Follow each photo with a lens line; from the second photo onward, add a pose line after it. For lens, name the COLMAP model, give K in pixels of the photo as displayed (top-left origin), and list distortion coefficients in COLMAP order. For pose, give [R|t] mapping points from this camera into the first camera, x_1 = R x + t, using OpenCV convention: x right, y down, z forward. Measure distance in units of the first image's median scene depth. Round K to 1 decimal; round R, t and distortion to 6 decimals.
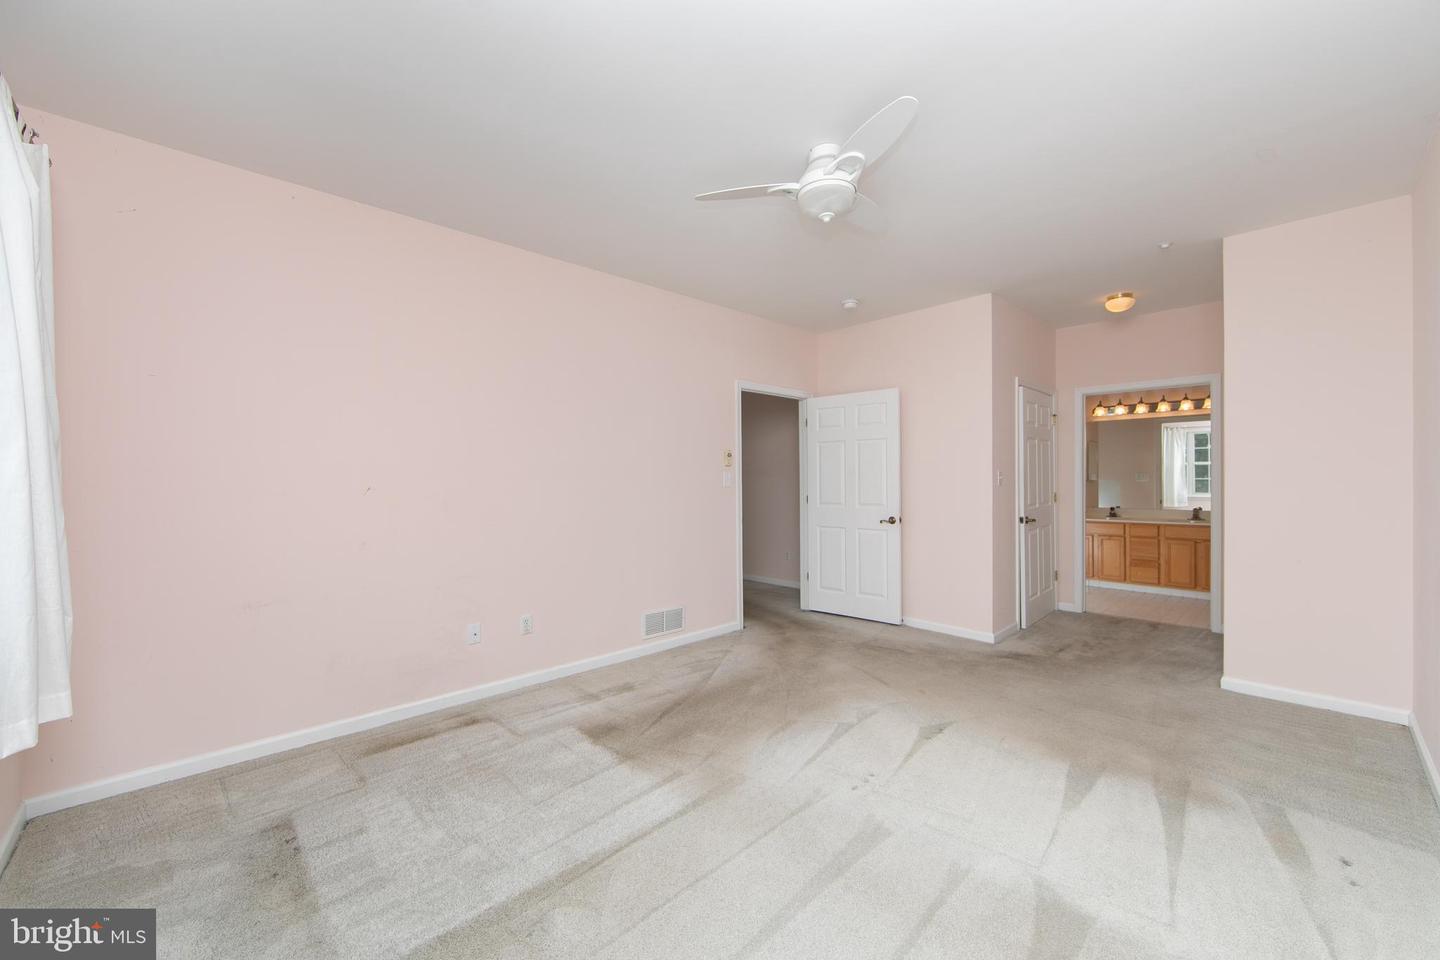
lens RADIAL K [[563.5, 0, 728.1], [0, 563.5, 480.6], [0, 0, 1]] dist [-0.014644, 0.000077]
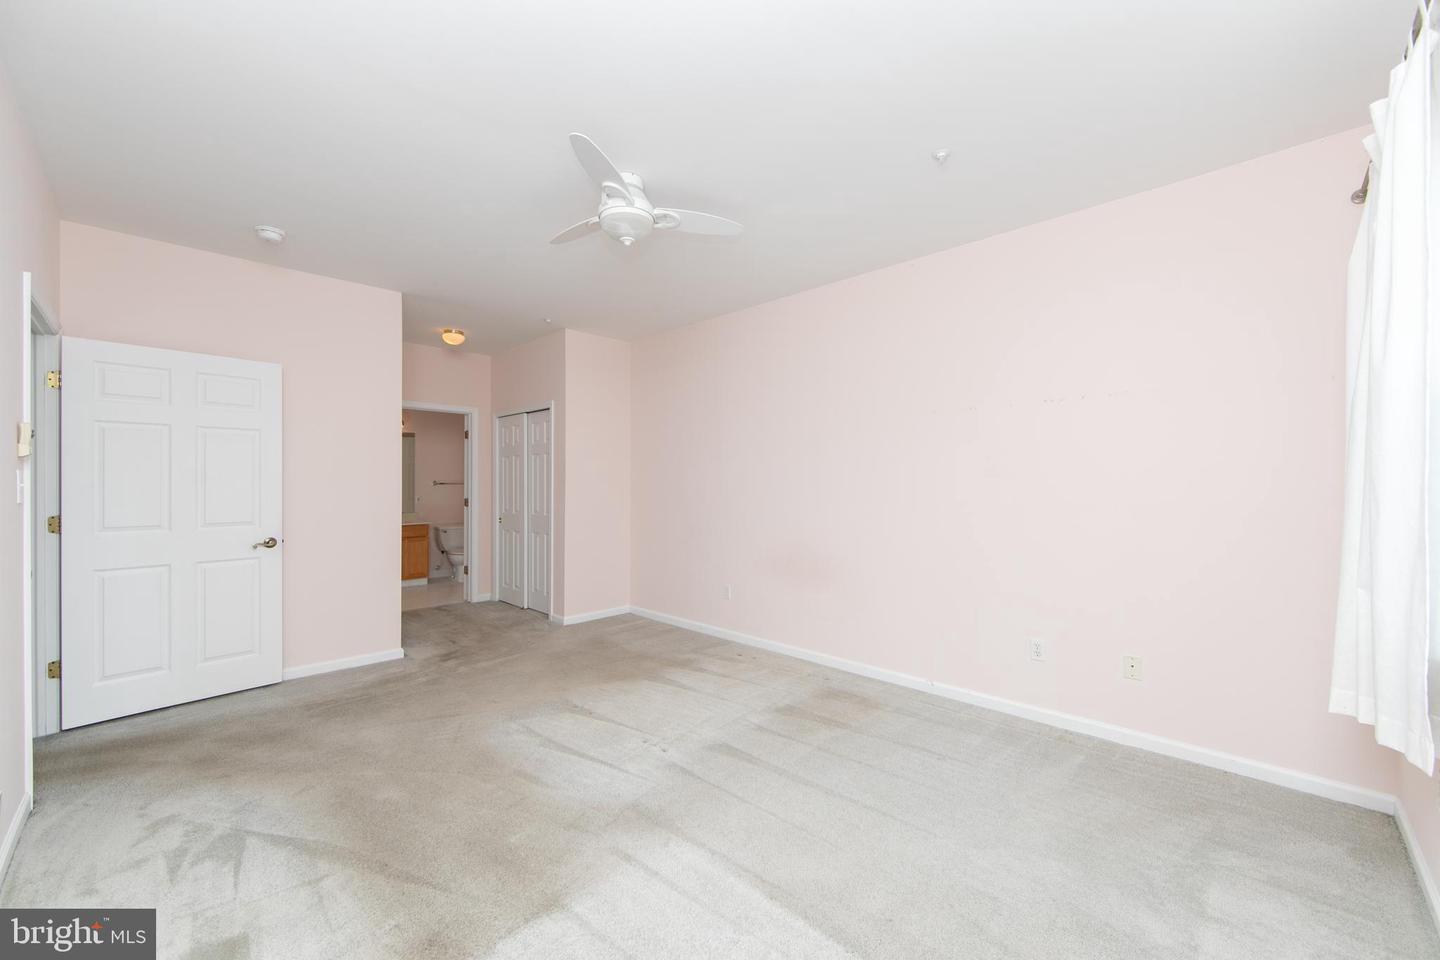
lens RADIAL K [[563.5, 0, 728.1], [0, 563.5, 480.6], [0, 0, 1]] dist [-0.014644, 0.000077]
pose [[-0.043155, 0.011265, 0.999005, -0.558330], [0.004688, 0.999928, -0.011073, 0.000716], [-0.999057, 0.004205, -0.043205, 0.534566]]
